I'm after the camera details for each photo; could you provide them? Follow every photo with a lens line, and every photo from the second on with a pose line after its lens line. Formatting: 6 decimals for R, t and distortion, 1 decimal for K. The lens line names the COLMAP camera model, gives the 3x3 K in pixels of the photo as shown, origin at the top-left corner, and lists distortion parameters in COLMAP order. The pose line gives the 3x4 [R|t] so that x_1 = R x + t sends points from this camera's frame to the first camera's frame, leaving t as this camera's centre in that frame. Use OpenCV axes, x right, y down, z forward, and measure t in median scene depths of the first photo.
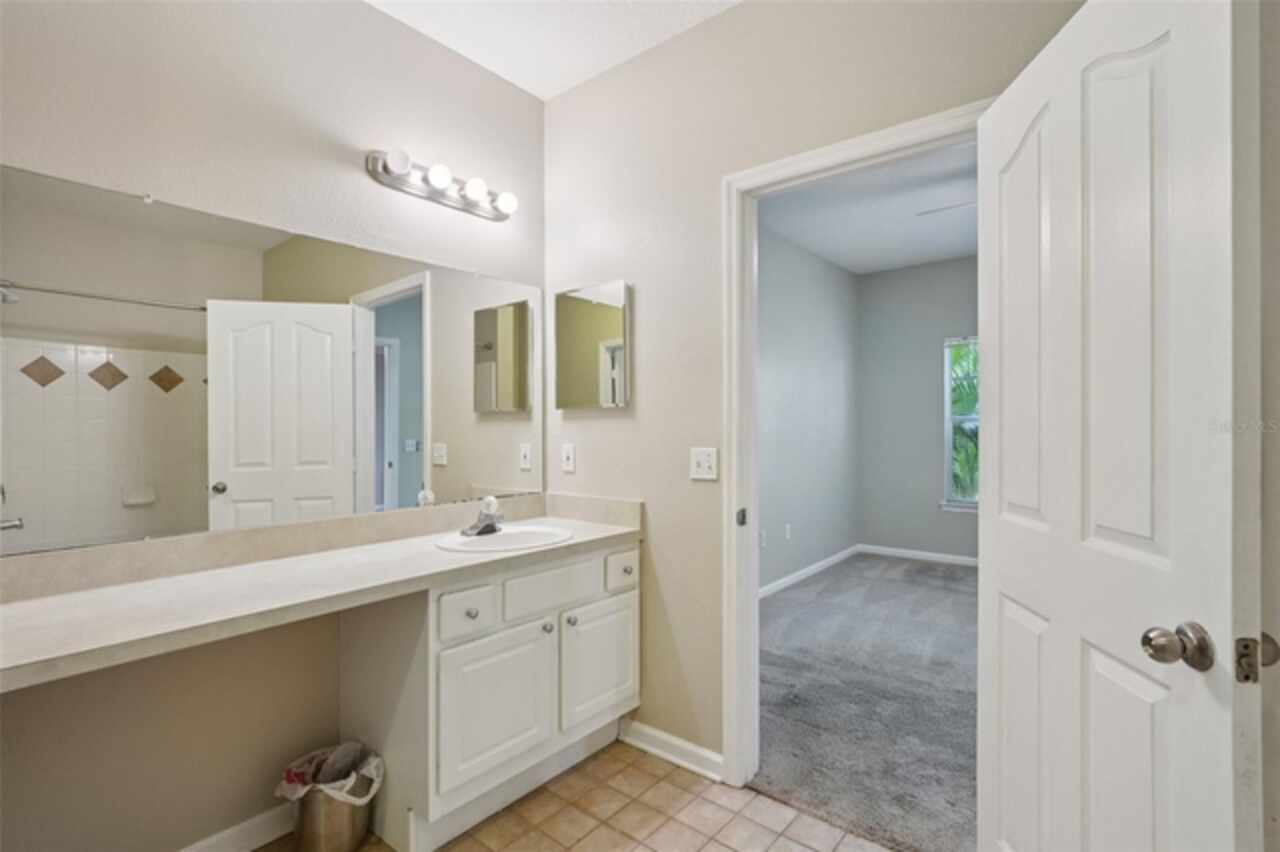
lens RADIAL K [[587.0, 0, 636.4], [0, 587.0, 429.4], [0, 0, 1]] dist [0.001079, 0.000699]
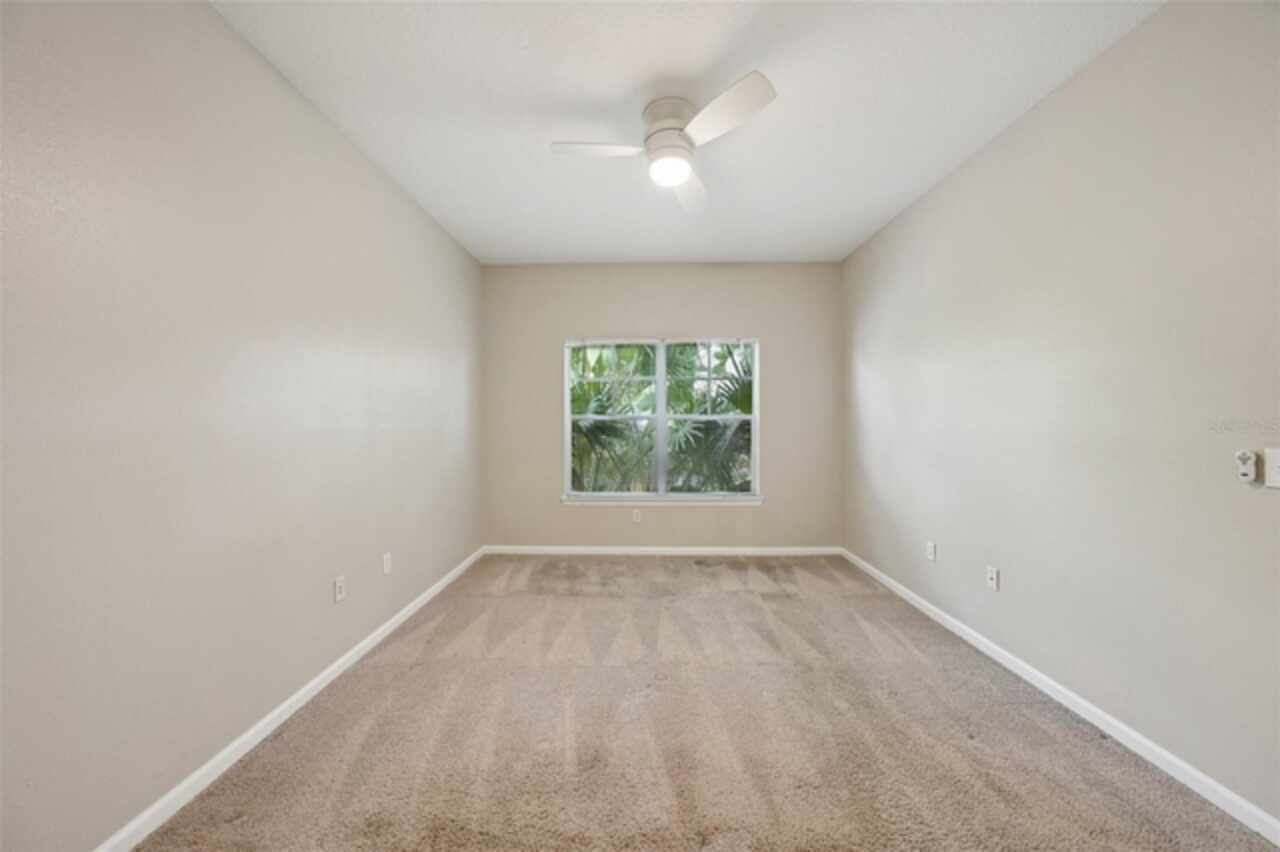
lens RADIAL K [[447.2, 0, 634.9], [0, 447.2, 429.8], [0, 0, 1]] dist [0.000529, 0.000113]
pose [[0.779407, -0.002847, 0.626511, 0.143091], [0.000891, 0.999994, 0.003435, 0.002347], [-0.626517, -0.002119, 0.779405, 0.348378]]
